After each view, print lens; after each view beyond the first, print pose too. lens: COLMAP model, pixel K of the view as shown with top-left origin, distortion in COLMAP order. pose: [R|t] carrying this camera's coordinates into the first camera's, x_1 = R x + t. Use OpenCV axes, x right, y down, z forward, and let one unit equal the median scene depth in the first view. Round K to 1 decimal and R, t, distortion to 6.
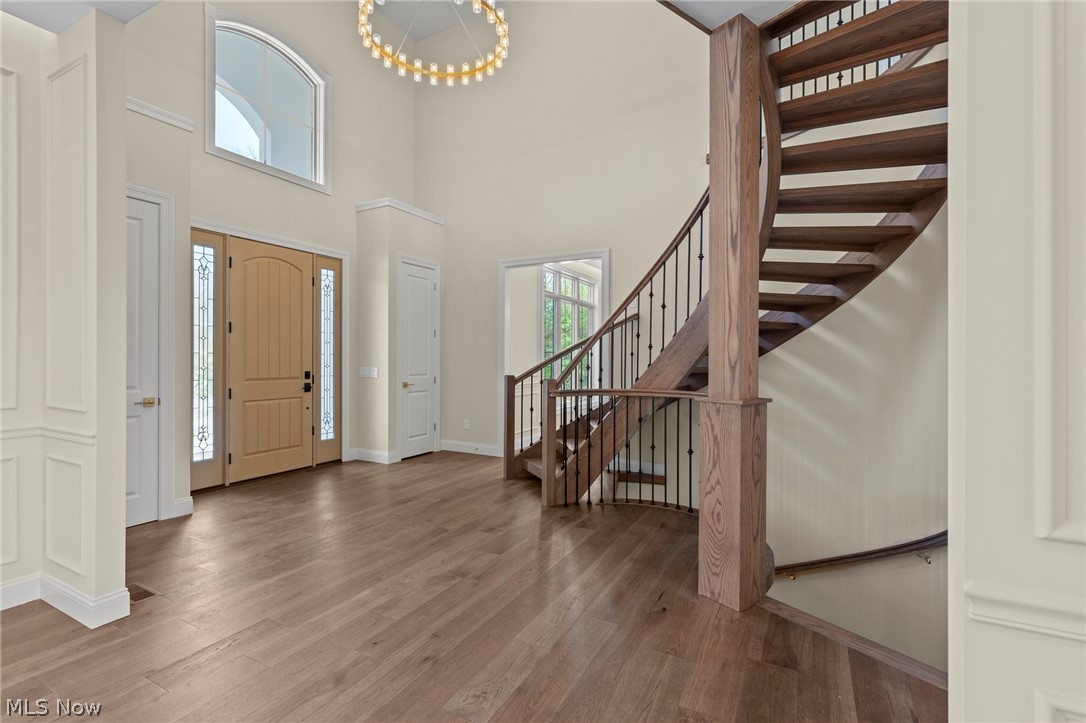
lens RADIAL K [[483.2, 0, 548.5], [0, 483.2, 358.4], [0, 0, 1]] dist [0.002397, 0.000239]
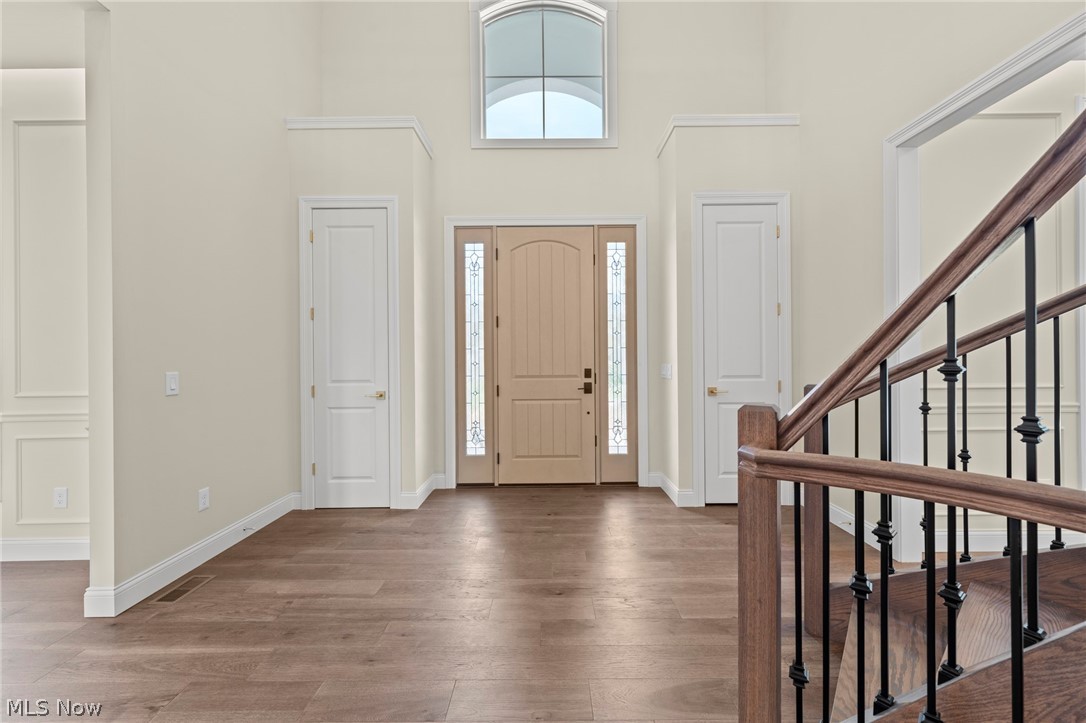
lens RADIAL K [[447.9, 0, 536.5], [0, 447.9, 356.4], [0, 0, 1]] dist [-0.000861, -0.000247]
pose [[0.472397, -0.006846, -0.881359, 0.138935], [0.010360, 0.999944, -0.002214, 0.006397], [0.881325, -0.008085, 0.472442, 0.555520]]
